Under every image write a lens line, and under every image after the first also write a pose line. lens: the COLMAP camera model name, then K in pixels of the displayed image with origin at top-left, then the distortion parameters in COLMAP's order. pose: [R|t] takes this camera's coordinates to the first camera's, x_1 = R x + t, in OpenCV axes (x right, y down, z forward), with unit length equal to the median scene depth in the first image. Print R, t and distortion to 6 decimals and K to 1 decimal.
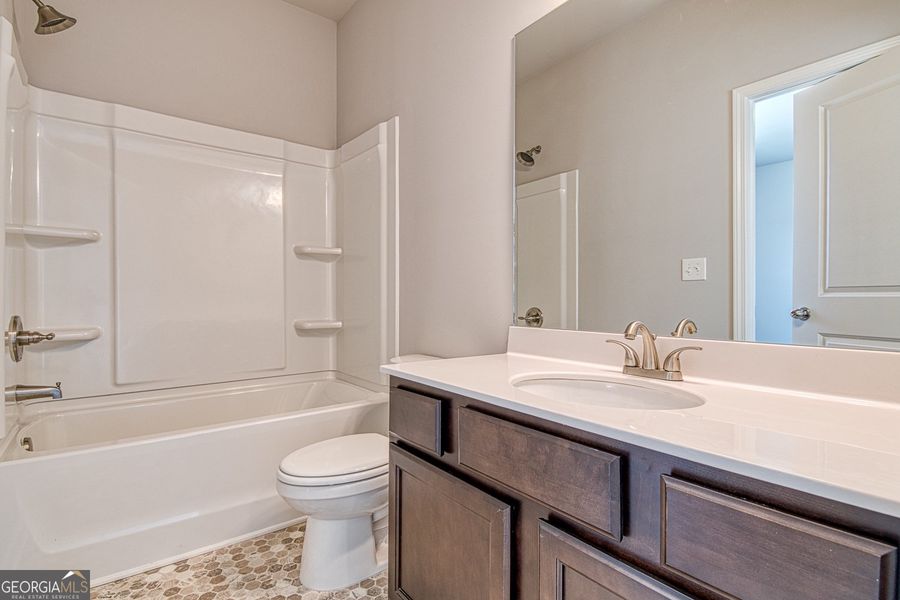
lens RADIAL K [[412.3, 0, 450.0], [0, 412.3, 300.0], [0, 0, 1]] dist [0.001017, 0.000058]
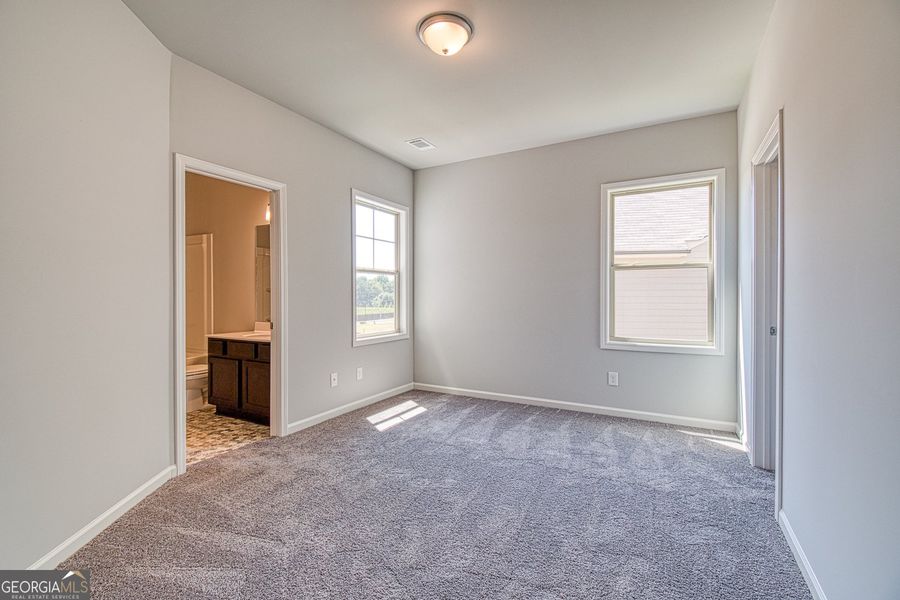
lens RADIAL K [[412.3, 0, 450.0], [0, 412.3, 300.0], [0, 0, 1]] dist [0.001017, 0.000058]
pose [[0.927767, -0.004705, 0.373129, 0.355988], [0.005430, 0.999985, -0.000891, -0.086306], [-0.373119, 0.002853, 0.927779, -2.369379]]
